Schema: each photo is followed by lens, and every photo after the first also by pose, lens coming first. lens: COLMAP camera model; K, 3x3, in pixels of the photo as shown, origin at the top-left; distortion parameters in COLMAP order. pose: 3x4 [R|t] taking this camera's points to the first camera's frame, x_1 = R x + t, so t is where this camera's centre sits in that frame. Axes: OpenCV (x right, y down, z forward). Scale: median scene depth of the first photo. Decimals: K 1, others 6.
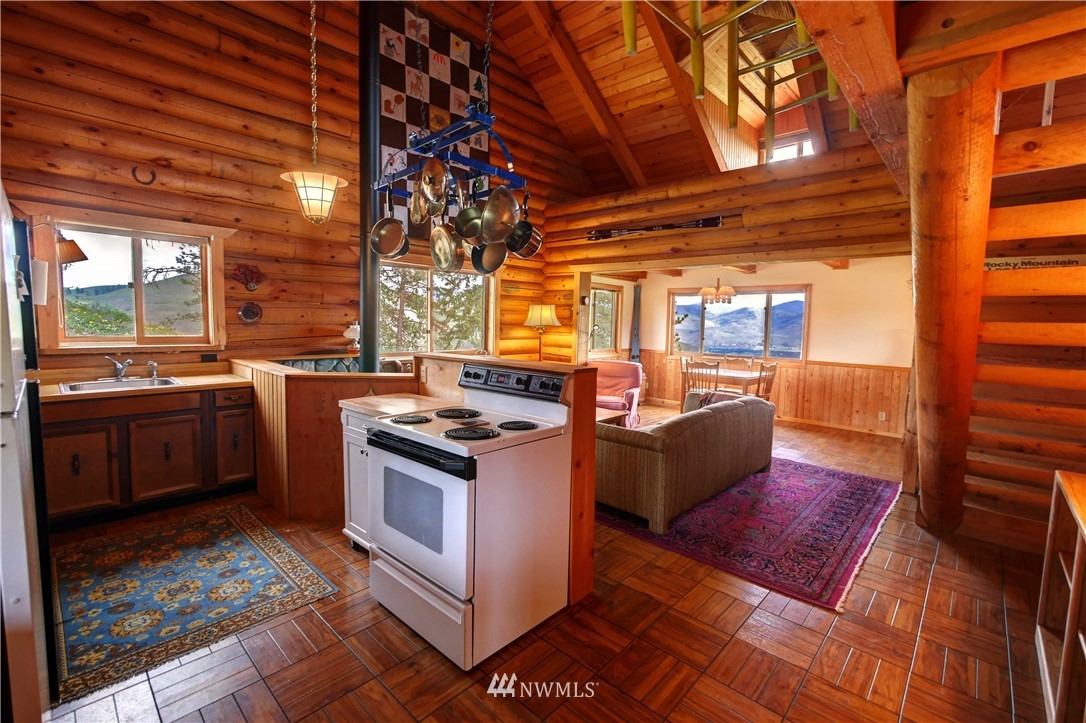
lens RADIAL K [[473.7, 0, 550.1], [0, 473.7, 353.2], [0, 0, 1]] dist [-0.004534, -0.000233]
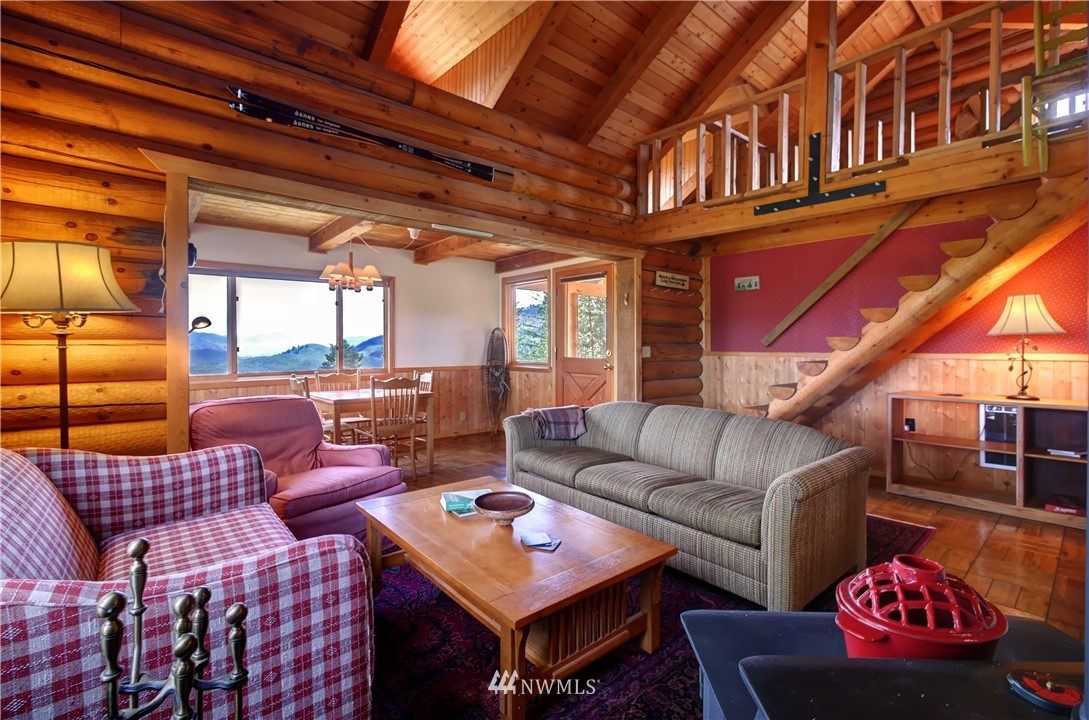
lens RADIAL K [[486.6, 0, 545.6], [0, 486.6, 348.7], [0, 0, 1]] dist [-0.003620, 0.000021]
pose [[0.113020, -0.031861, 0.993082, -0.387047], [0.075160, 0.996896, 0.023430, -0.027159], [-0.990746, 0.071992, 0.115064, 0.887005]]
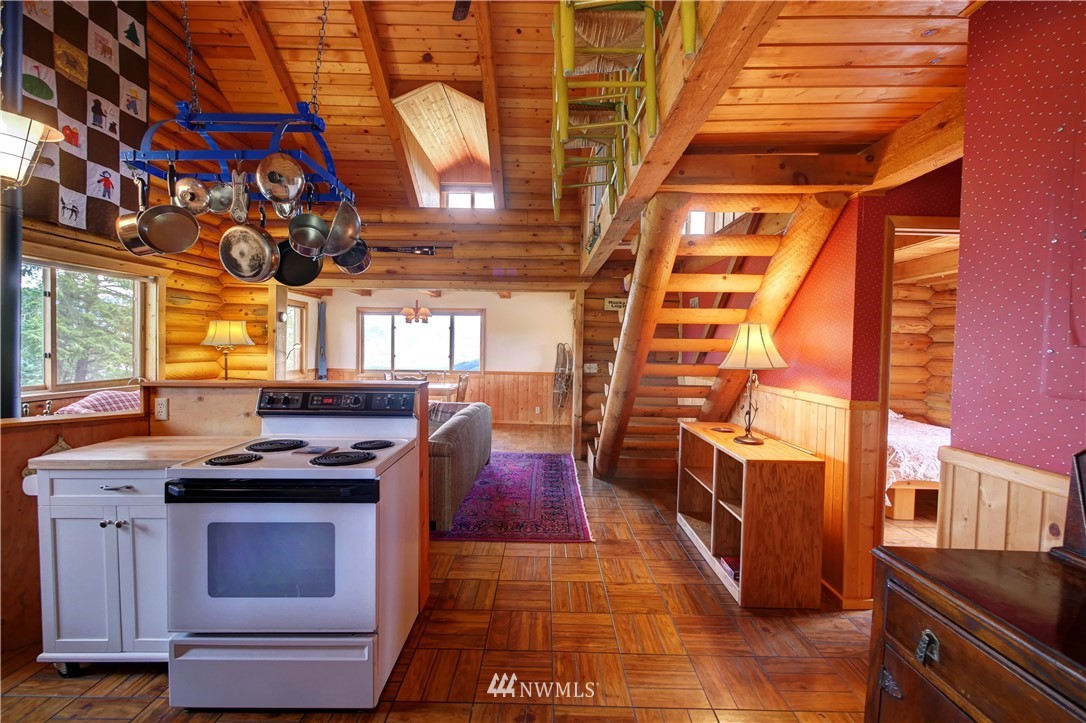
lens RADIAL K [[460.6, 0, 546.4], [0, 460.6, 354.9], [0, 0, 1]] dist [-0.005833, 0.000171]
pose [[0.736105, -0.025113, 0.676402, -0.198768], [0.048562, 0.998696, -0.015769, -0.000200], [-0.675124, 0.044456, 0.736364, 0.022631]]
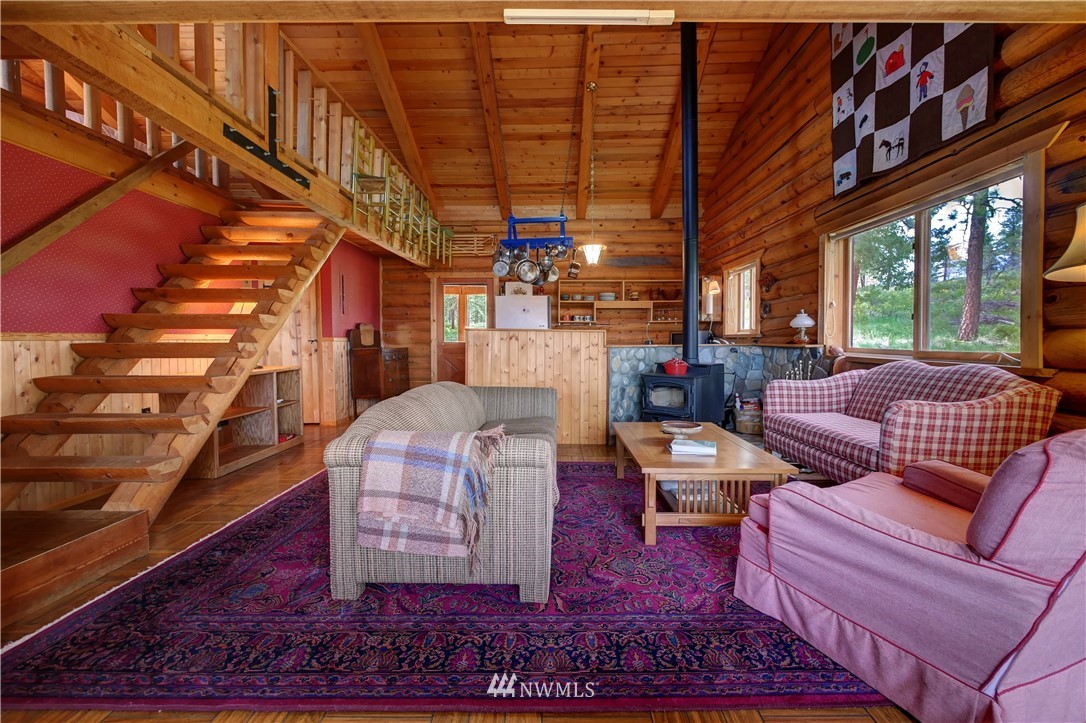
lens RADIAL K [[451.1, 0, 550.1], [0, 451.1, 352.4], [0, 0, 1]] dist [-0.007562, 0.000025]
pose [[-0.739777, -0.003147, -0.672845, 0.543849], [-0.064412, 0.995728, 0.066163, -0.009004], [0.669762, 0.092285, -0.736819, 1.291052]]
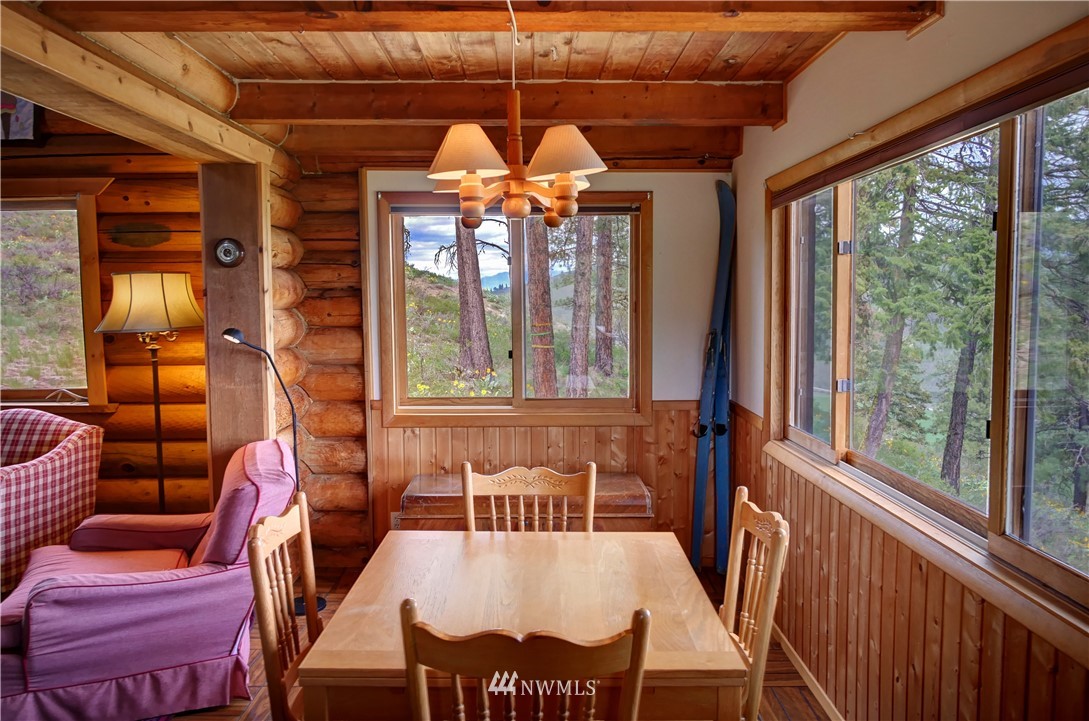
lens RADIAL K [[775.8, 0, 557.5], [0, 775.8, 356.2], [0, 0, 1]] dist [0.003393, 0.002505]
pose [[0.685495, 0.029940, -0.727461, 0.804870], [-0.029682, 0.999473, 0.013165, -0.072804], [0.727472, 0.012568, 0.686022, 1.067993]]
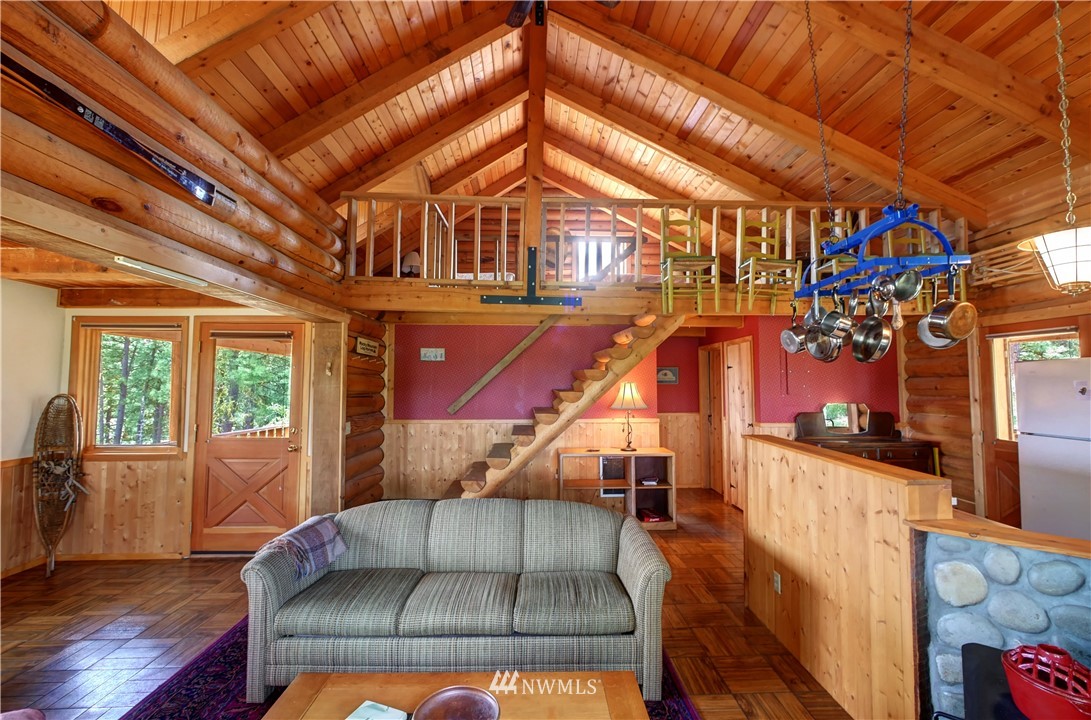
lens RADIAL K [[465.6, 0, 549.4], [0, 465.6, 355.7], [0, 0, 1]] dist [-0.008972, 0.000189]
pose [[-0.707129, 0.015801, 0.706908, -0.223540], [0.032621, 0.999415, 0.010292, -0.112548], [-0.706332, 0.030338, -0.707231, 1.138501]]
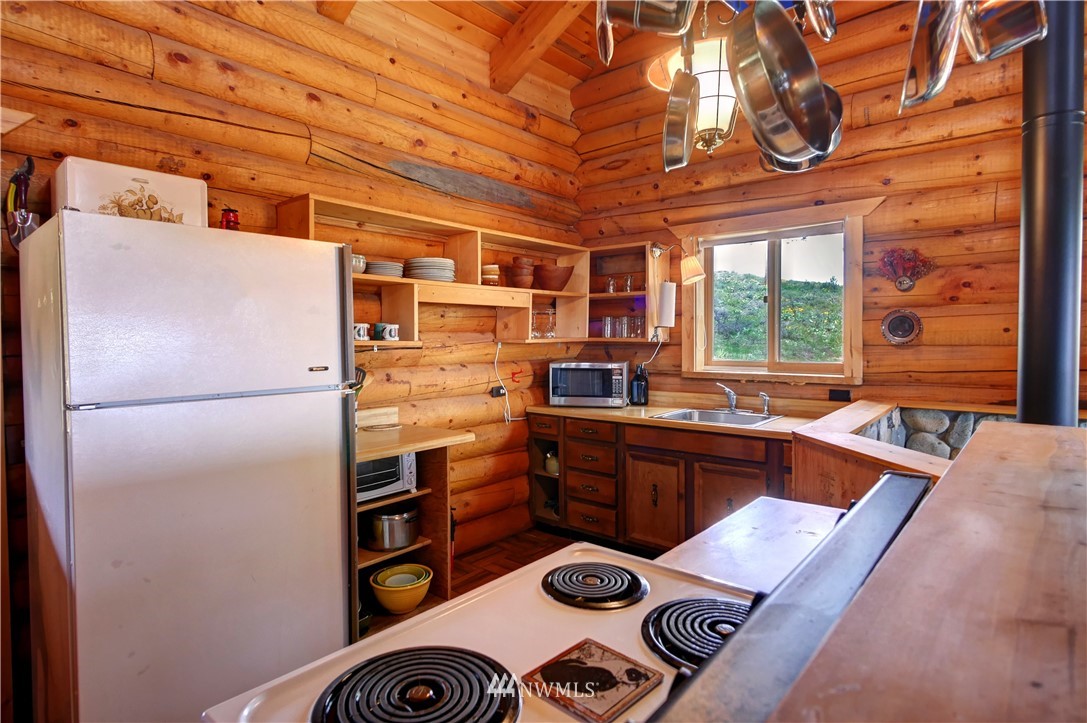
lens RADIAL K [[570.9, 0, 541.0], [0, 570.9, 347.7], [0, 0, 1]] dist [-0.003499, -0.000260]
pose [[0.030682, -0.006614, -0.999507, 0.072024], [-0.065528, 0.997814, -0.008614, -0.018469], [0.997379, 0.065760, 0.030182, 0.436560]]
